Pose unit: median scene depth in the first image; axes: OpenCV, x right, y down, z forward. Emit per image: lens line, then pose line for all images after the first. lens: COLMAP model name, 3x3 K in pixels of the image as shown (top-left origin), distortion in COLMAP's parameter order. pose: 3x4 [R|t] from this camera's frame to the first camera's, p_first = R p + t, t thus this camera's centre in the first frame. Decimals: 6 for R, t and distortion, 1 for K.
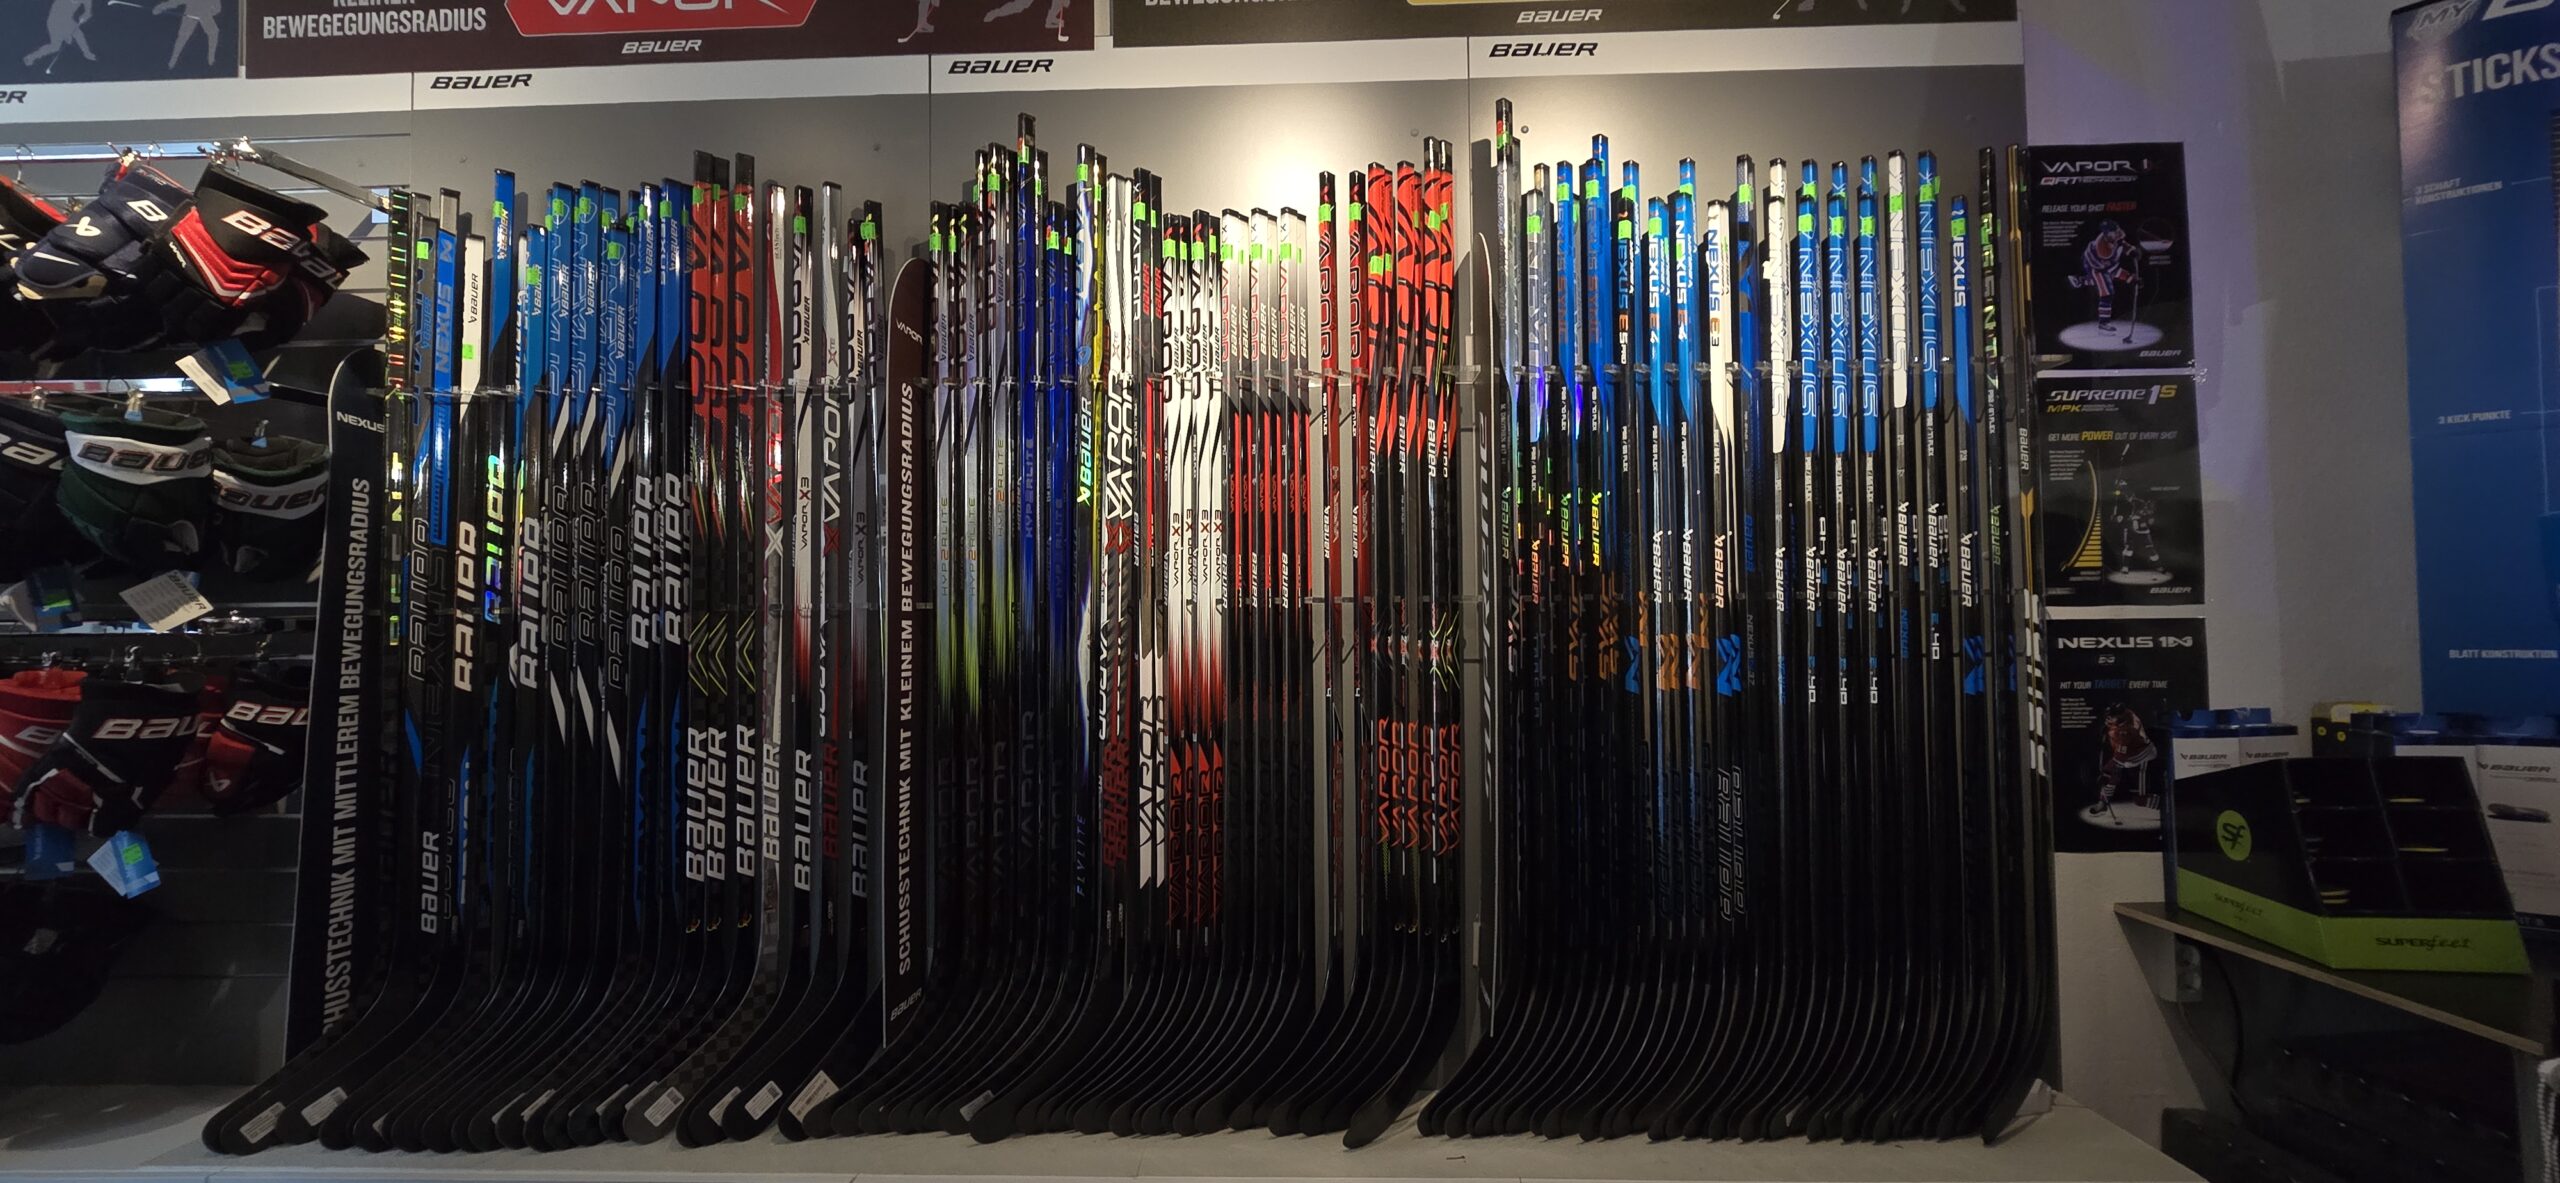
lens RADIAL K [[1048.6, 0, 1273.5], [0, 1048.6, 598.8], [0, 0, 1]] dist [-0.001581, 0.000439]
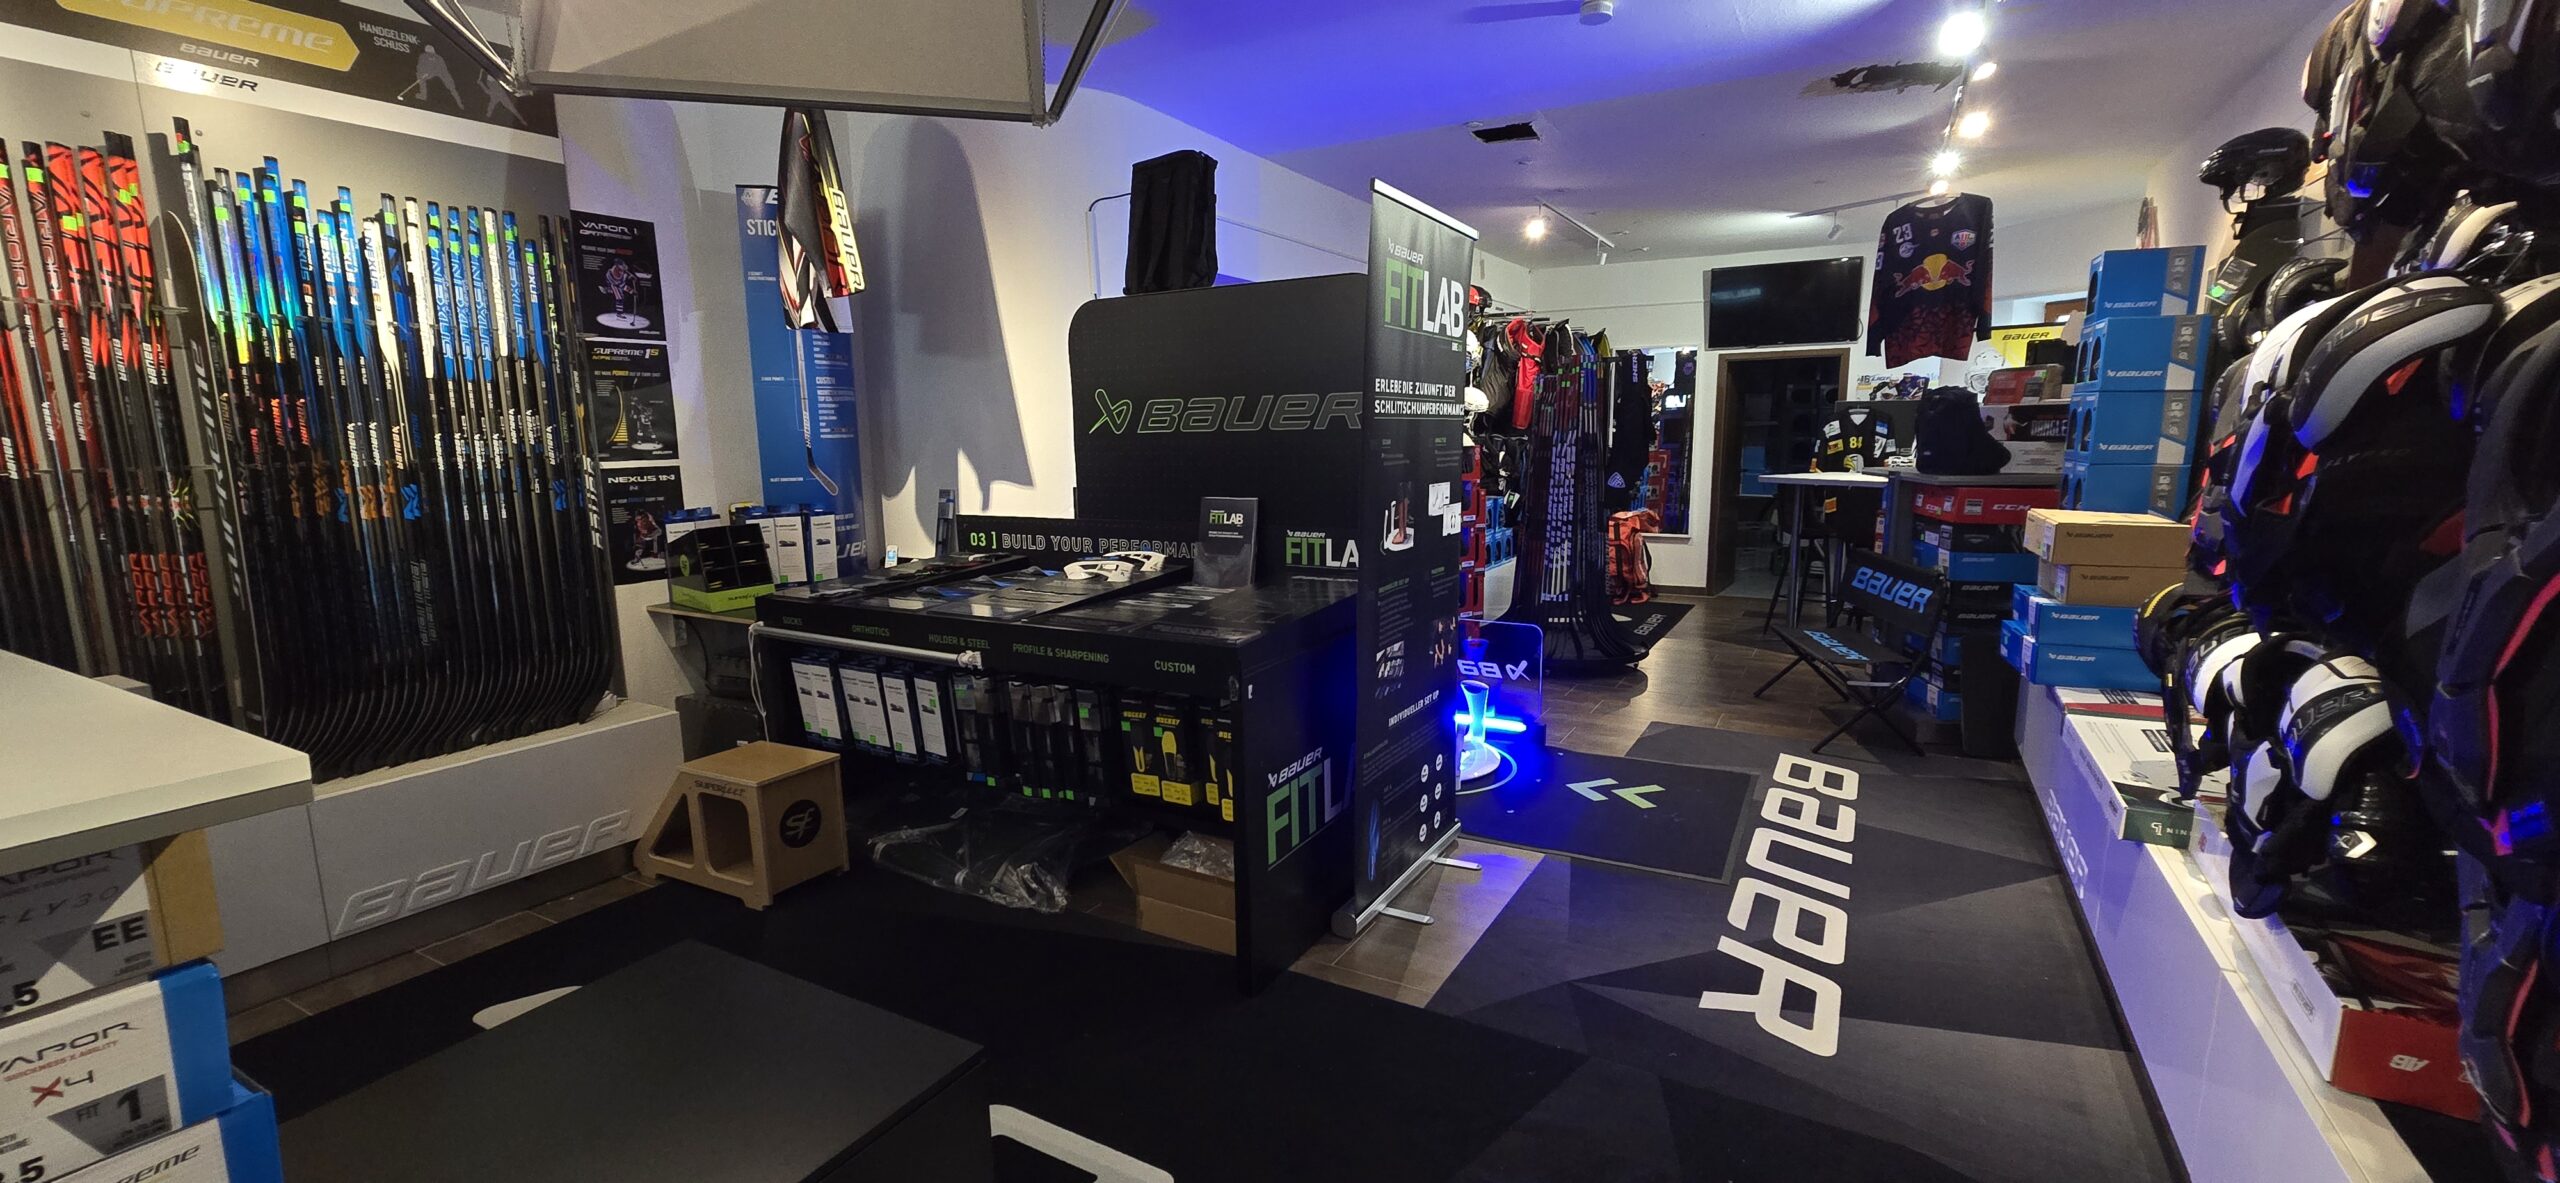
lens RADIAL K [[1048.6, 0, 1273.5], [0, 1048.6, 598.8], [0, 0, 1]] dist [-0.001581, 0.000439]
pose [[0.469184, -0.139681, 0.871984, -0.424810], [-0.023662, 0.985069, 0.170527, -0.107041], [-0.882783, -0.100641, 0.458874, -1.058557]]
